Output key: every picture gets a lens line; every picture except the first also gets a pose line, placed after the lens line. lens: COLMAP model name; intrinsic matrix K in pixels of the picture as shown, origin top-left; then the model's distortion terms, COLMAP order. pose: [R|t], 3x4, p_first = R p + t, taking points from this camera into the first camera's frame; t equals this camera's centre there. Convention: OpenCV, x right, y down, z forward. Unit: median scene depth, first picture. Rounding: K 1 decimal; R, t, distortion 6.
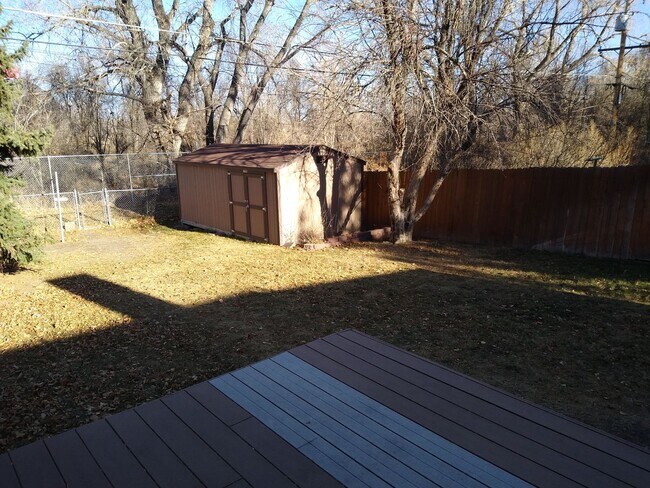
lens RADIAL K [[460.2, 0, 323.5], [0, 460.2, 252.3], [0, 0, 1]] dist [0.050004, -0.086544]
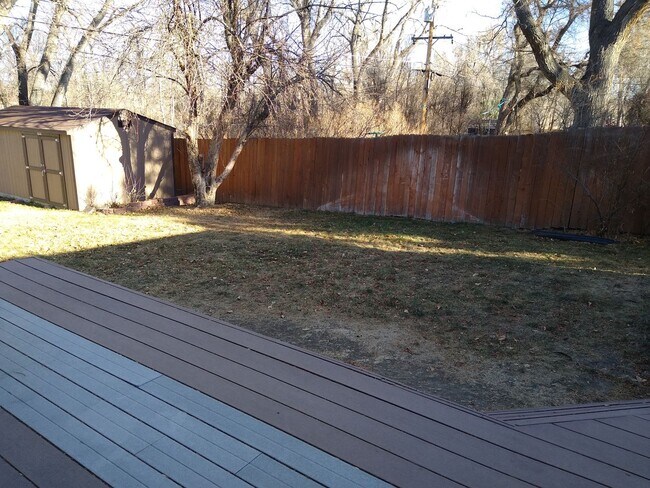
lens RADIAL K [[460.2, 0, 323.5], [0, 460.2, 252.3], [0, 0, 1]] dist [0.050004, -0.086544]
pose [[0.966458, -0.034695, 0.254469, 0.157241], [0.023815, 0.998671, 0.045712, 0.041453], [-0.255717, -0.038119, 0.966000, -0.094824]]
